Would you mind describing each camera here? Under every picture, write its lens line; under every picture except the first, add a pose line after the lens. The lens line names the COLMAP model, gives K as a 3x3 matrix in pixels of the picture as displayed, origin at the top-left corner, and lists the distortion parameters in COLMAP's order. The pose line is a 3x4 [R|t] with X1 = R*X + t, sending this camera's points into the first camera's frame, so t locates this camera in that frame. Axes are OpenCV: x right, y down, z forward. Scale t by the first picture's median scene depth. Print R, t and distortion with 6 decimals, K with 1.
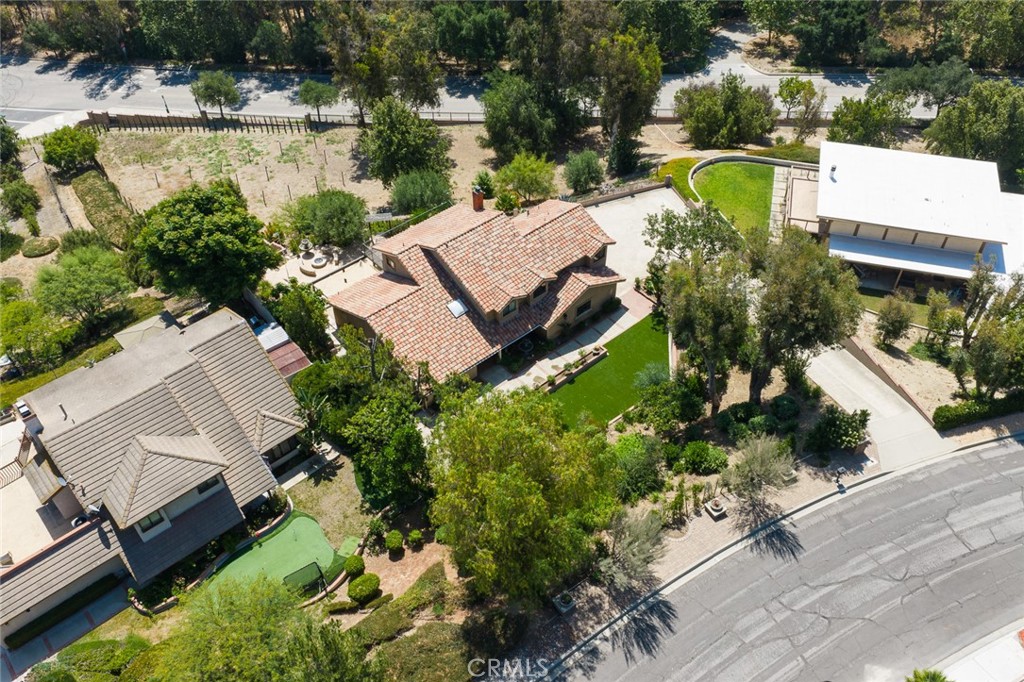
lens RADIAL K [[843.0, 0, 510.6], [0, 843.0, 343.4], [0, 0, 1]] dist [0.016122, -0.021115]
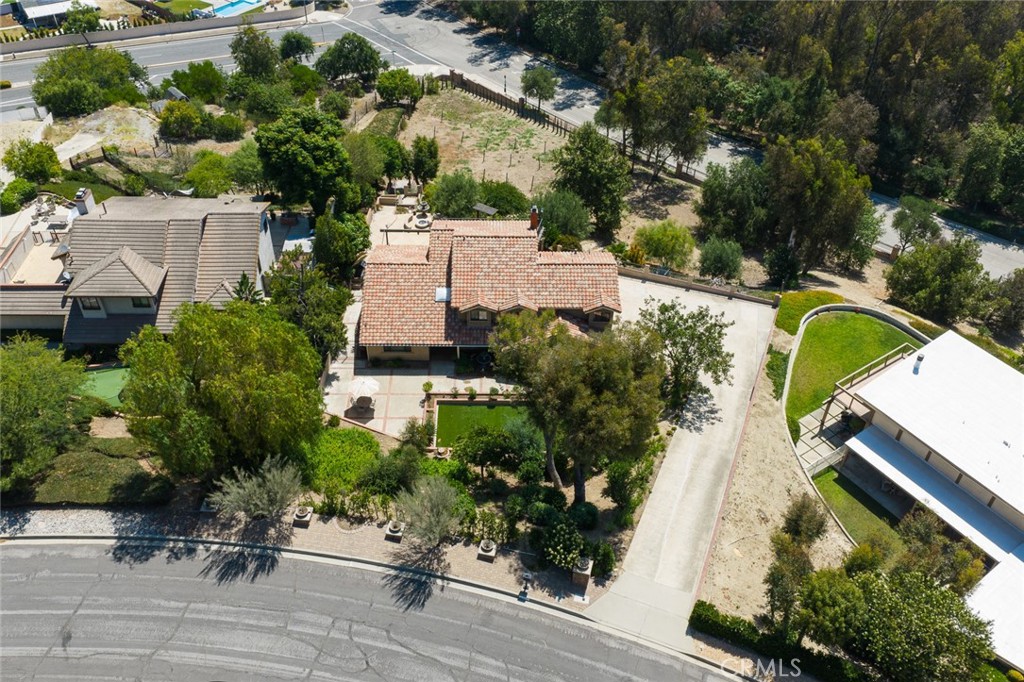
lens RADIAL K [[877.2, 0, 499.9], [0, 877.2, 341.4], [0, 0, 1]] dist [0.009049, -0.005559]
pose [[0.757269, 0.441773, -0.481021, 0.508858], [-0.475329, 0.877897, 0.057960, -0.082086], [0.447892, 0.184752, 0.874791, 0.074983]]
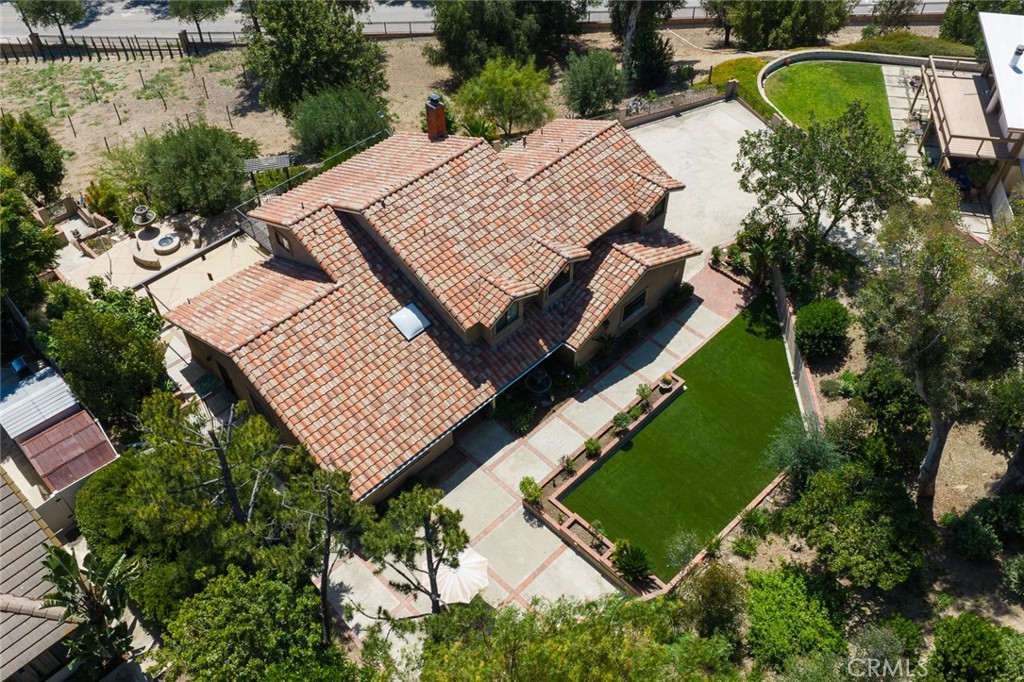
lens RADIAL K [[843.0, 0, 510.6], [0, 843.0, 343.4], [0, 0, 1]] dist [0.016122, -0.021115]
pose [[0.997252, -0.051487, 0.053274, -0.026732], [0.049202, 0.997847, 0.043363, -0.044715], [-0.055392, -0.040623, 0.997638, 0.434174]]
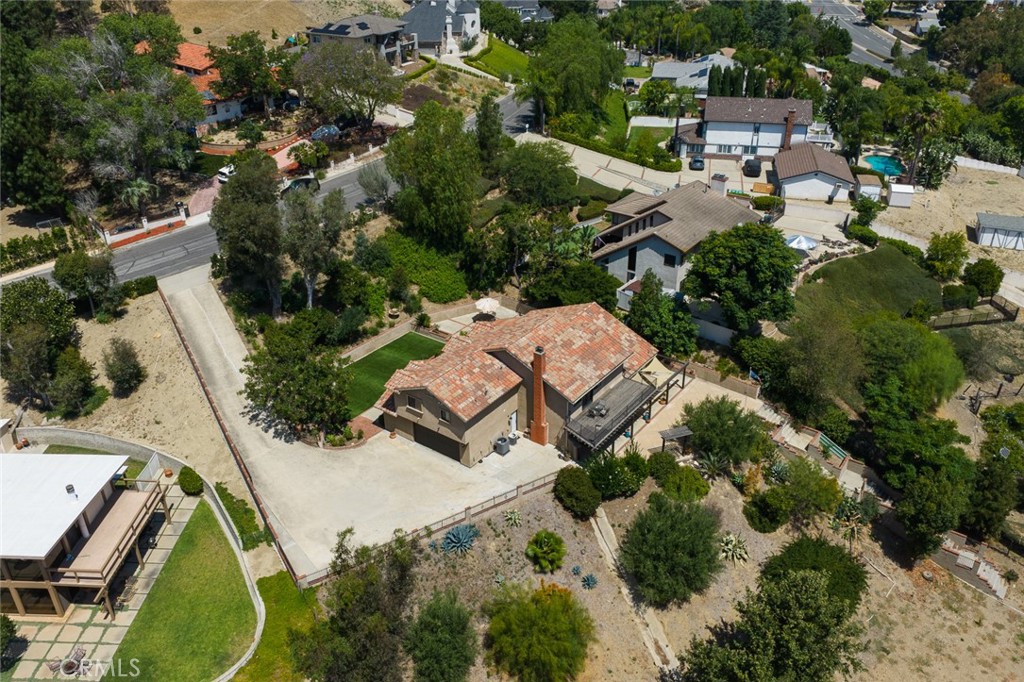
lens RADIAL K [[843.0, 0, 510.6], [0, 843.0, 343.4], [0, 0, 1]] dist [0.016122, -0.021115]
pose [[-0.975223, 0.125821, -0.181960, 0.150656], [-0.141702, 0.276354, 0.950552, -1.016186], [0.169885, 0.952784, -0.251678, 1.198423]]
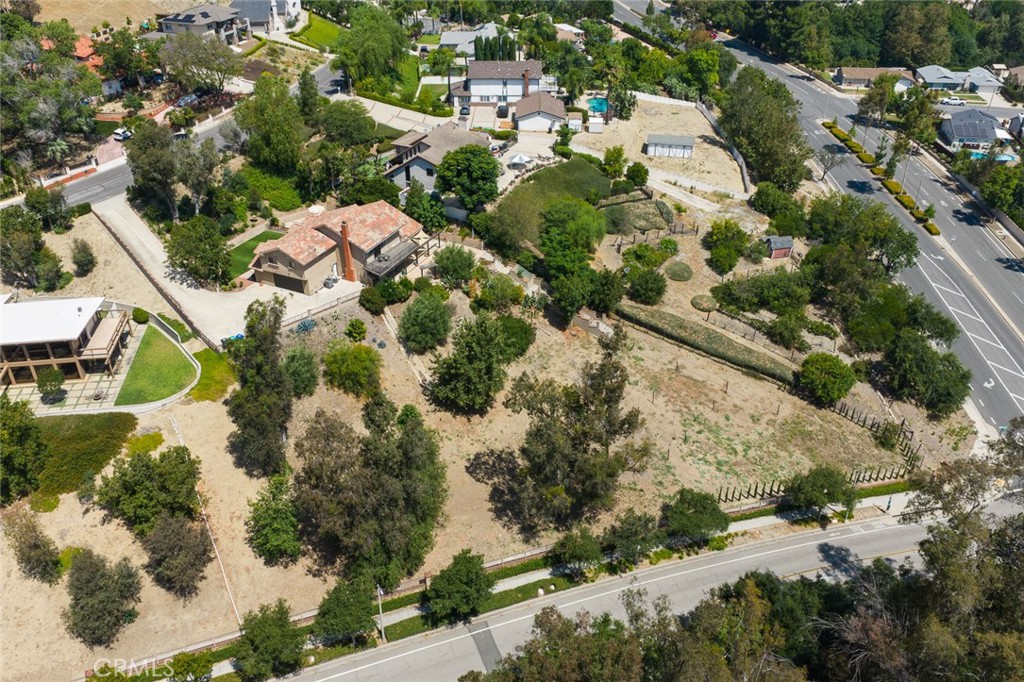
lens RADIAL K [[843.0, 0, 510.6], [0, 843.0, 343.4], [0, 0, 1]] dist [0.016122, -0.021115]
pose [[-0.919700, 0.223287, -0.322948, 0.226436], [-0.267590, 0.245439, 0.931748, -1.632744], [0.287311, 0.943347, -0.165981, 1.535480]]
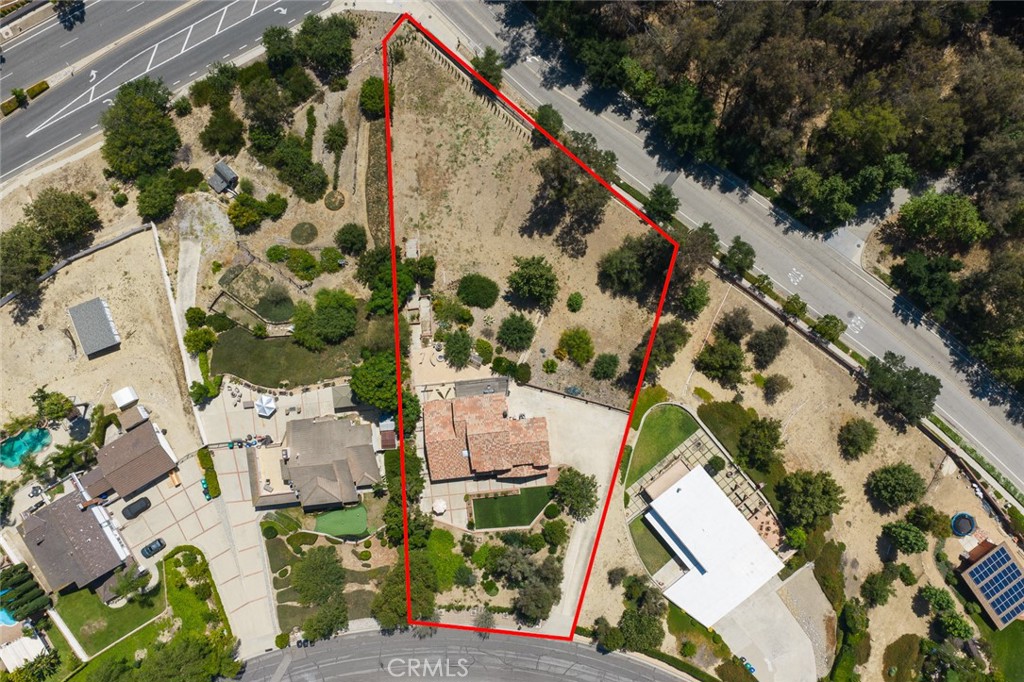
lens RADIAL K [[843.0, 0, 510.6], [0, 843.0, 343.4], [0, 0, 1]] dist [0.016122, -0.021115]
pose [[0.822533, 0.568699, 0.004593, -0.131201], [-0.403611, 0.578031, 0.709210, -1.688592], [0.400672, -0.585202, 0.704983, -0.311712]]
